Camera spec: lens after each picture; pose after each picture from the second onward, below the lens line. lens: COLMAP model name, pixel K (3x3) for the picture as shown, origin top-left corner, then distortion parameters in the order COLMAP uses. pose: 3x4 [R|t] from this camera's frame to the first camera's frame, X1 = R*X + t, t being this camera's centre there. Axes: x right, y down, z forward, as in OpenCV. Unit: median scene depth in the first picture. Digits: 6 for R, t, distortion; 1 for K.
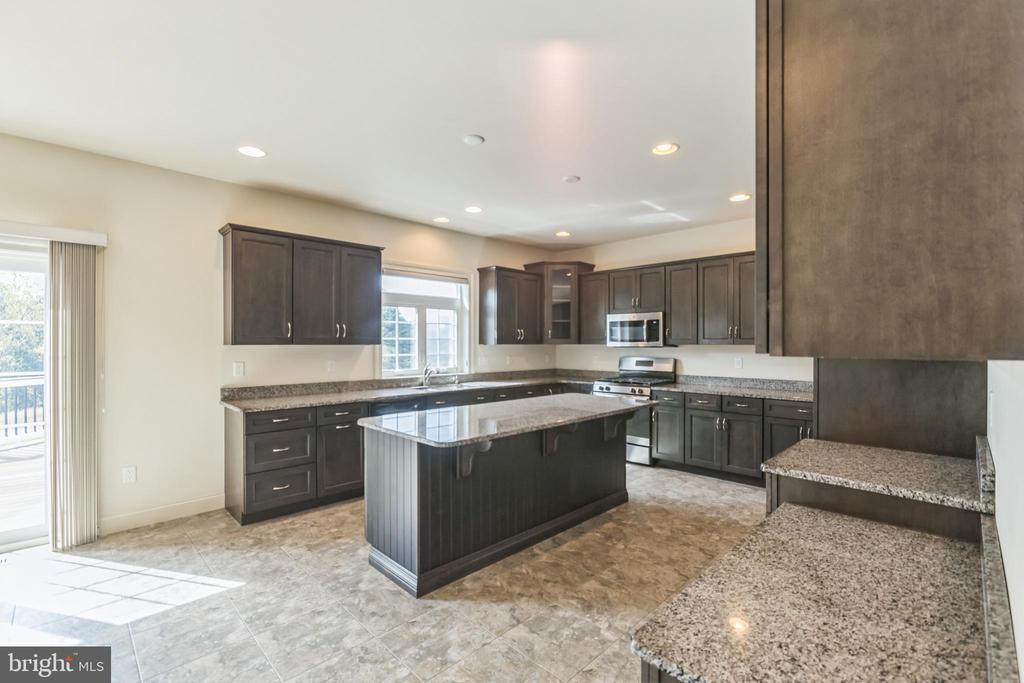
lens RADIAL K [[454.9, 0, 513.7], [0, 454.9, 346.2], [0, 0, 1]] dist [-0.009972, 0.005311]
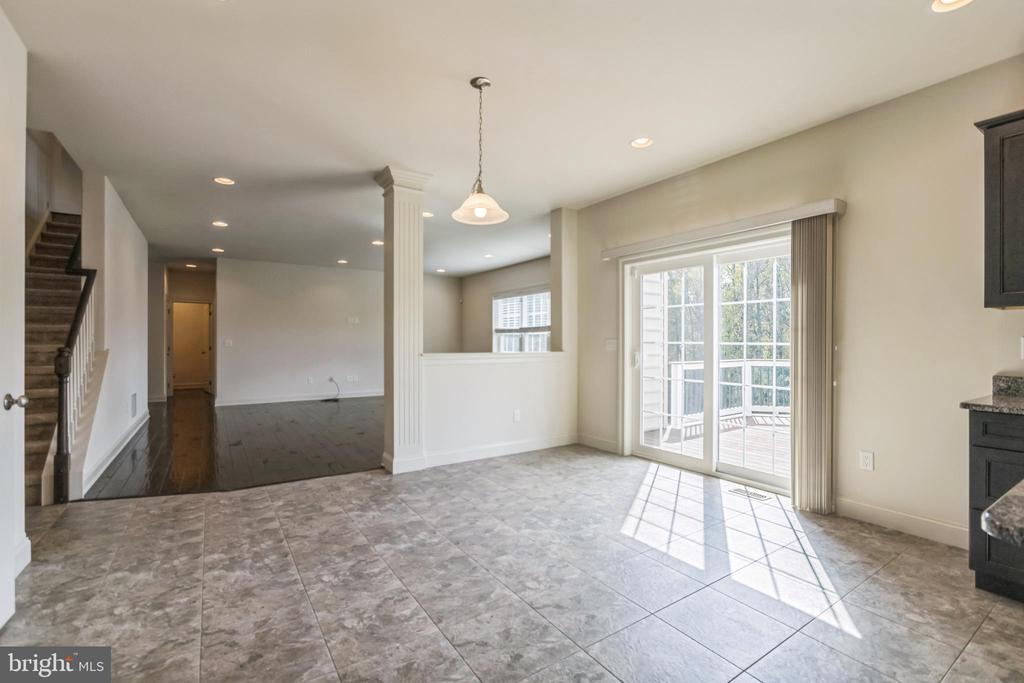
lens RADIAL K [[454.9, 0, 512.5], [0, 454.9, 342.7], [0, 0, 1]] dist [-0.009972, 0.005311]
pose [[-0.195506, 0.001251, -0.980702, 0.118191], [-0.010972, 0.999934, 0.003462, 0.041482], [0.980641, 0.011437, -0.195480, 0.359811]]
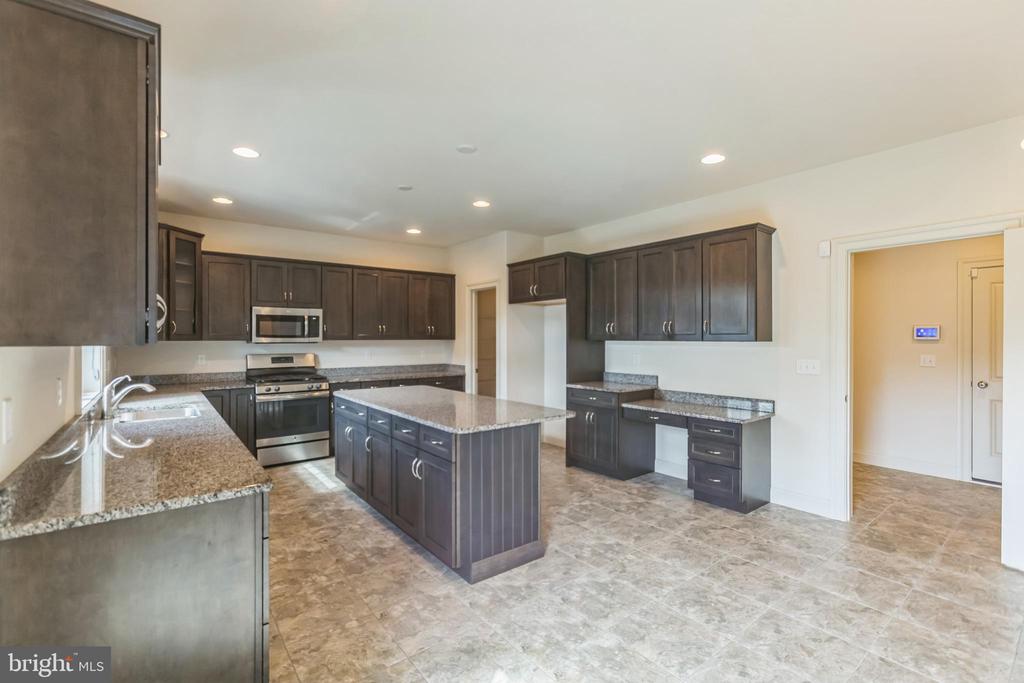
lens RADIAL K [[454.9, 0, 513.7], [0, 454.9, 336.9], [0, 0, 1]] dist [-0.009972, 0.005311]
pose [[0.112672, 0.001734, 0.993631, -0.757189], [0.008712, 0.999958, -0.002733, -0.005137], [-0.993594, 0.008964, 0.112652, 0.511565]]
